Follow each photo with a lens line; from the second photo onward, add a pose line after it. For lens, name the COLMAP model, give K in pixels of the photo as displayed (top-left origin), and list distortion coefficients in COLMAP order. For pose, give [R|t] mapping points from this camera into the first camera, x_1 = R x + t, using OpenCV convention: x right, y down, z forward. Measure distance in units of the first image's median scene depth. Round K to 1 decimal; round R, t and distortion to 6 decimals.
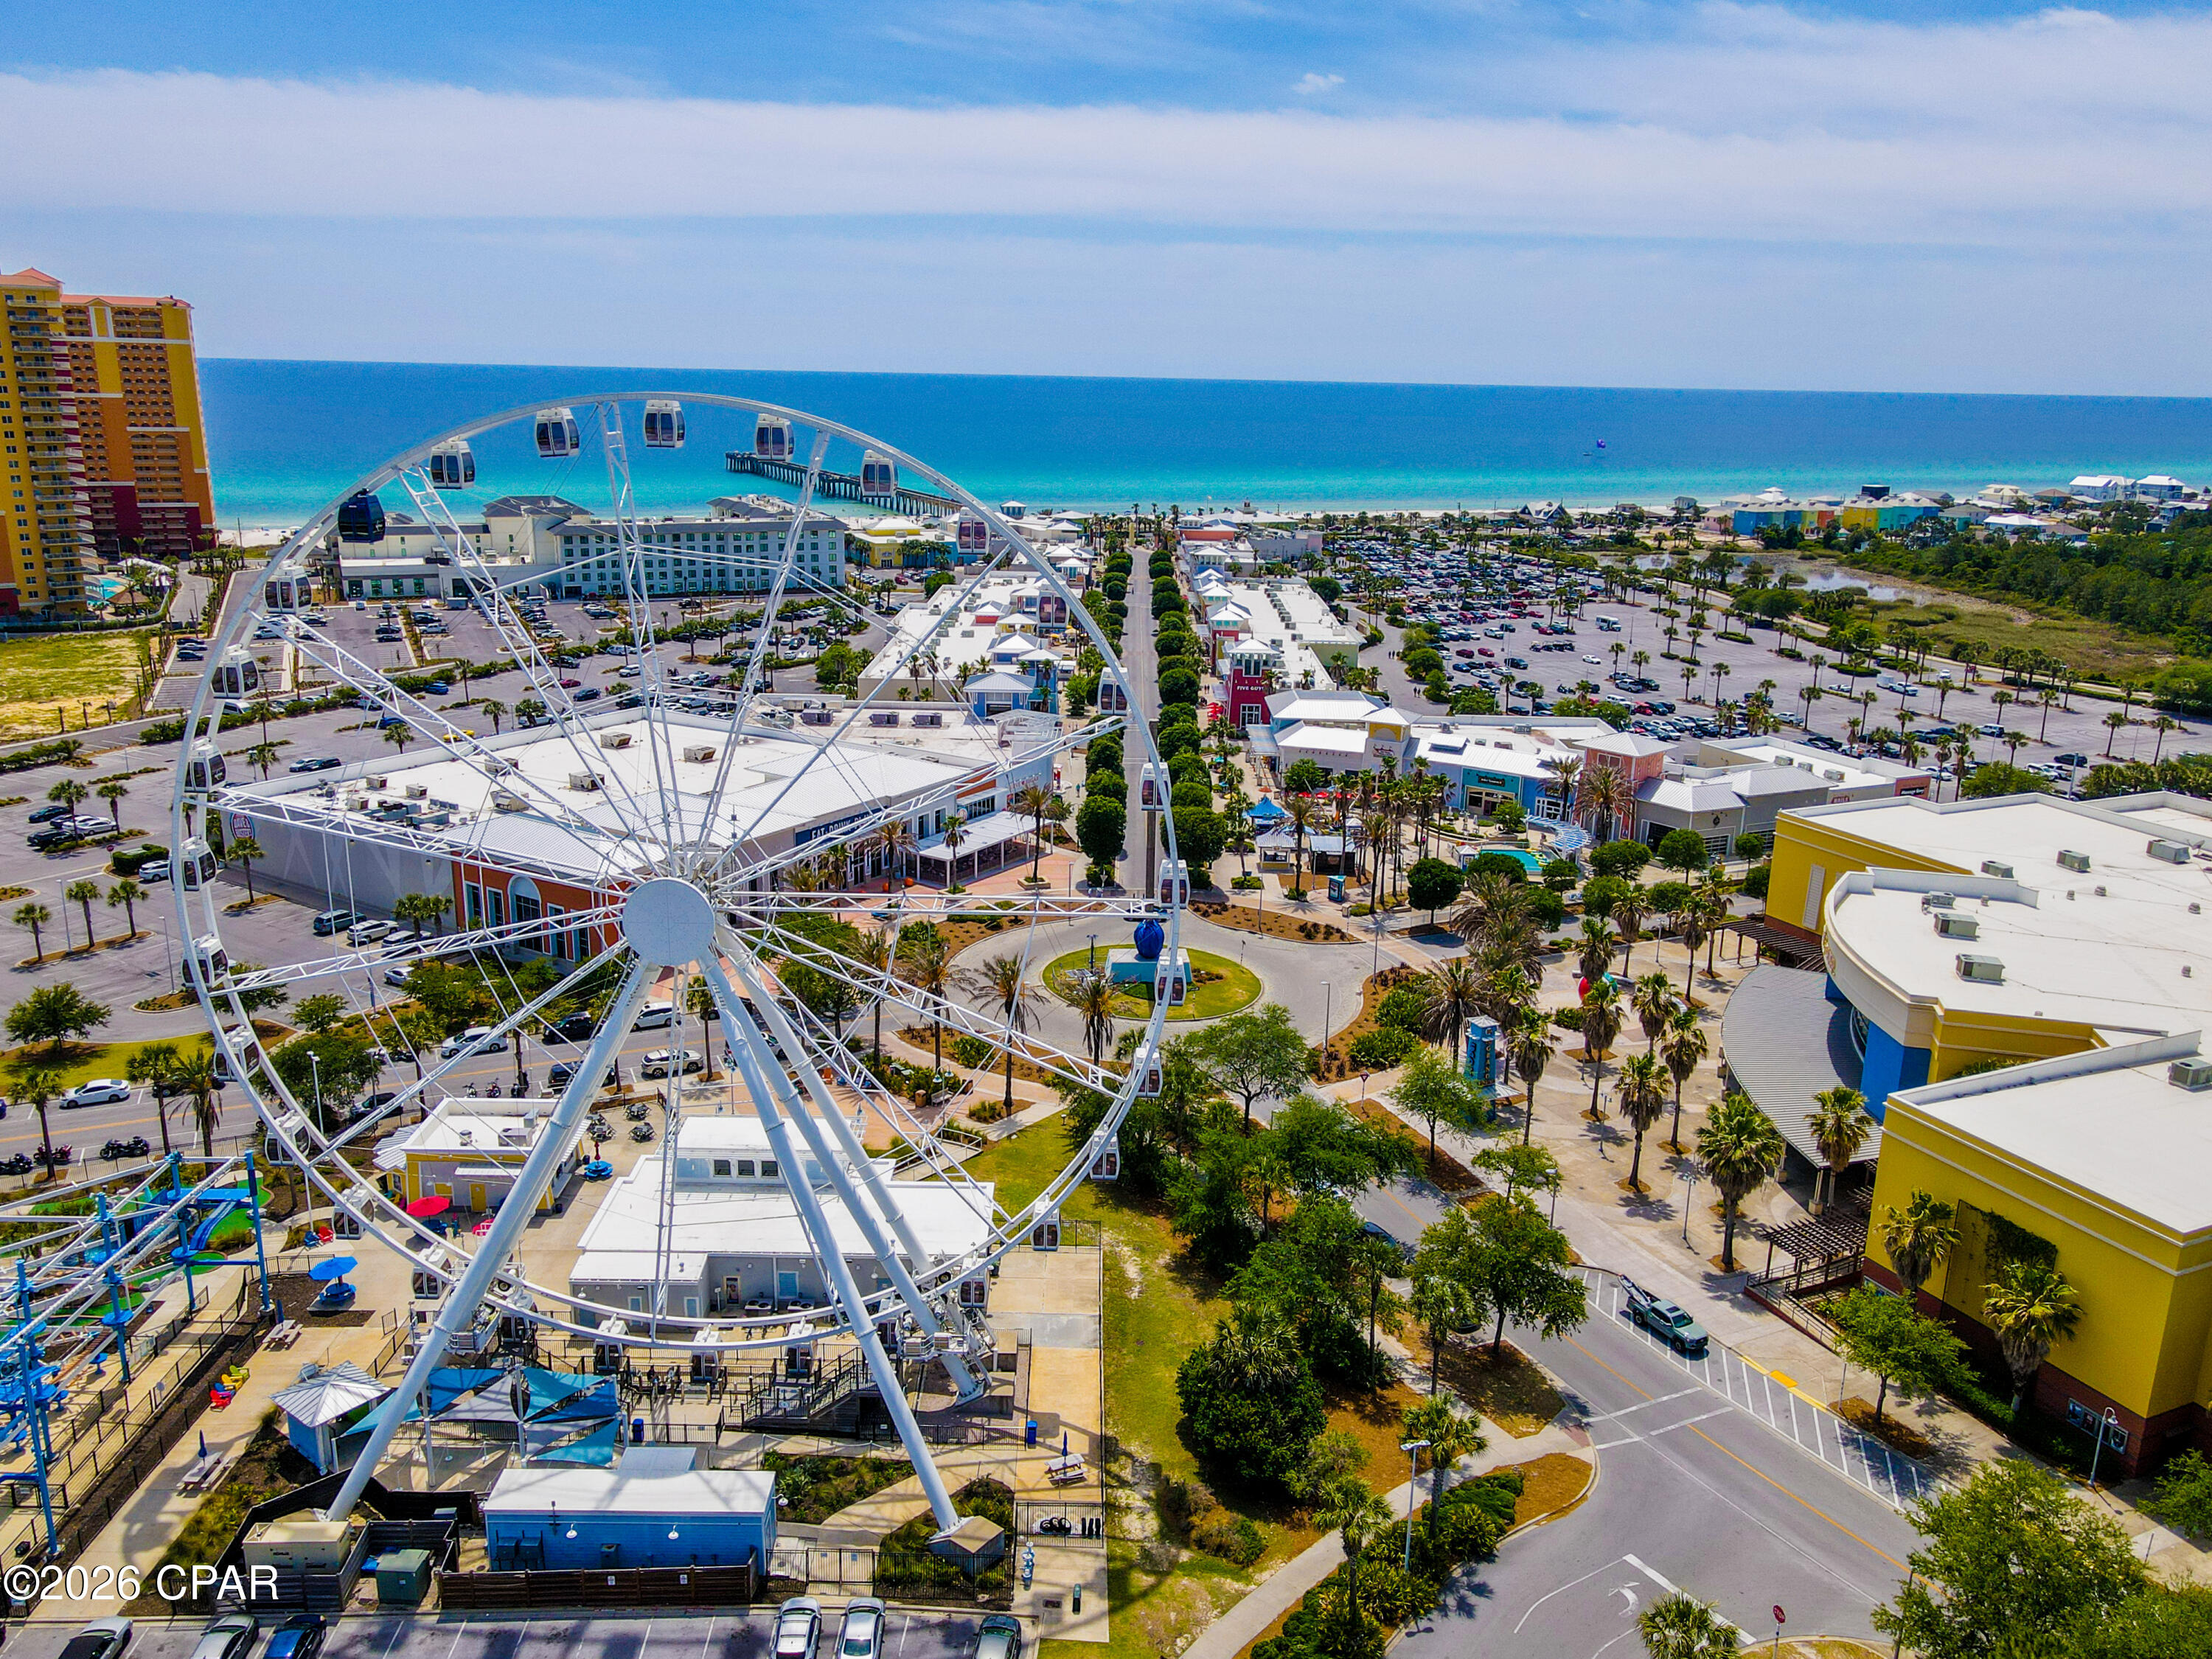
lens RADIAL K [[1675.6, 0, 1106.8], [0, 1675.6, 864.6], [0, 0, 1]] dist [0.000215, 0.003775]
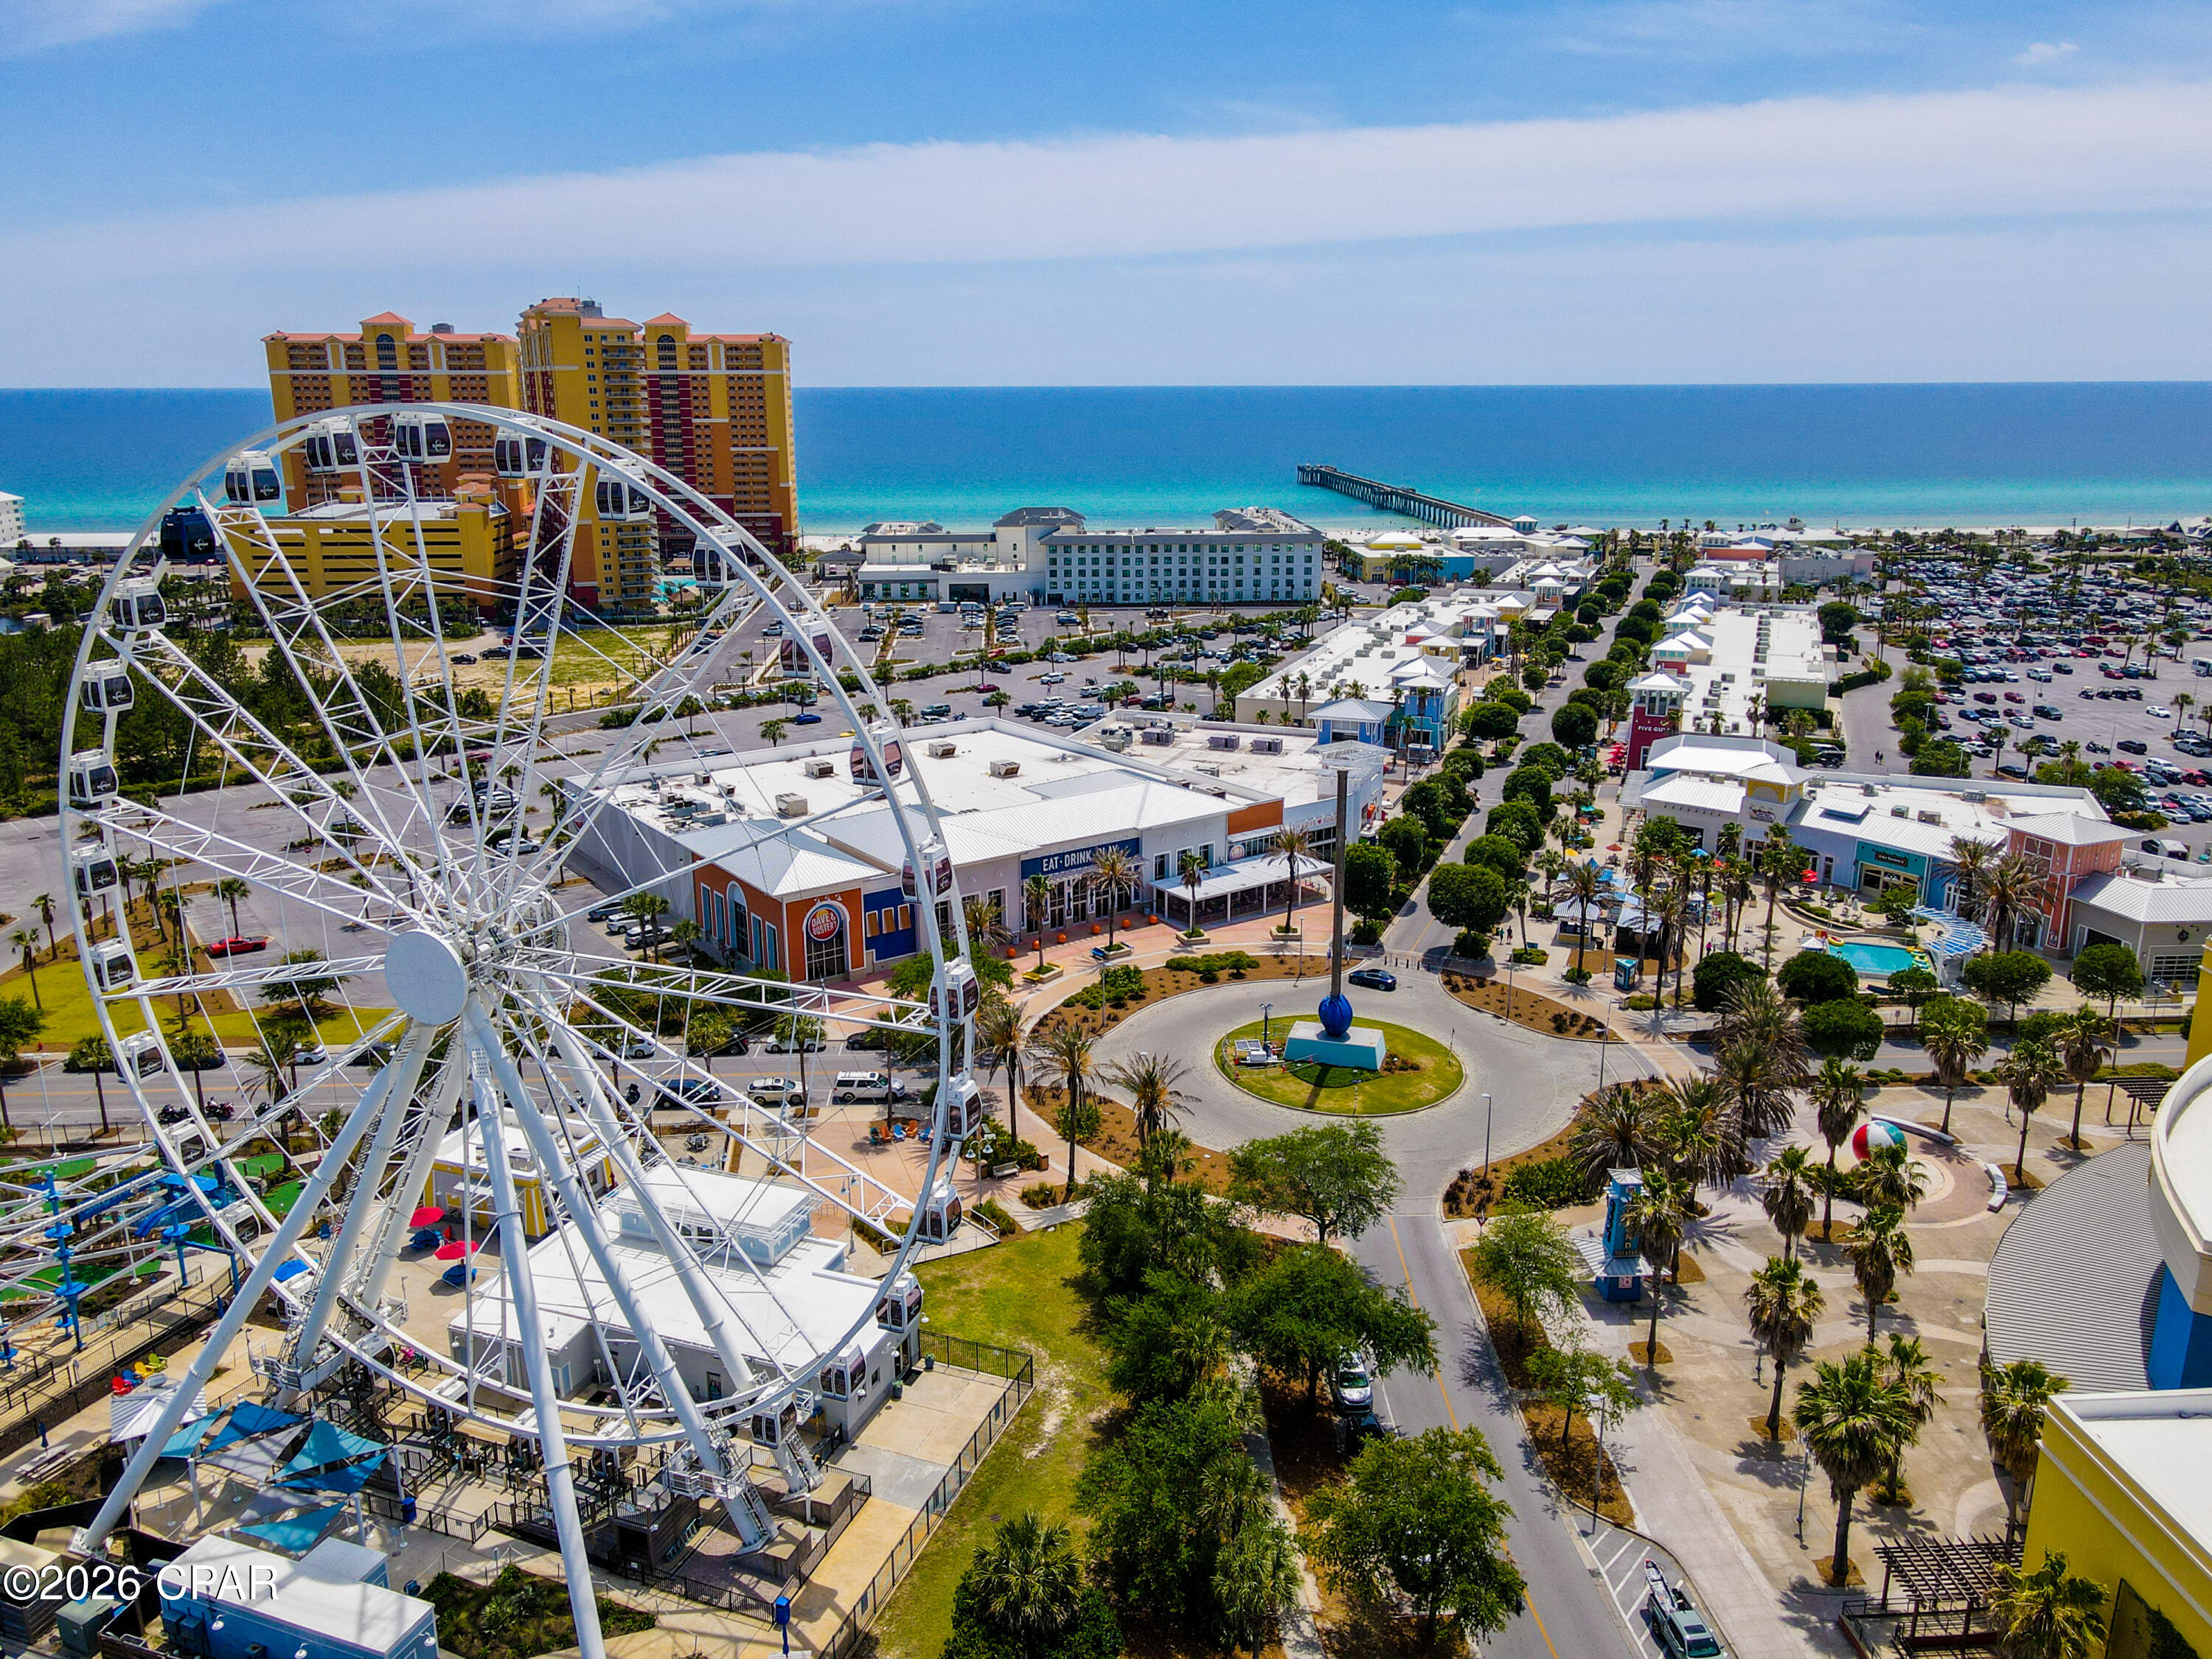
lens RADIAL K [[1634.4, 0, 1106.0], [0, 1634.4, 829.5], [0, 0, 1]] dist [-0.030798, 0.092551]
pose [[0.932361, 0.074655, -0.353737, 0.141547], [-0.081962, 0.996619, -0.005698, -0.026007], [0.352115, 0.034305, 0.935328, 0.098023]]
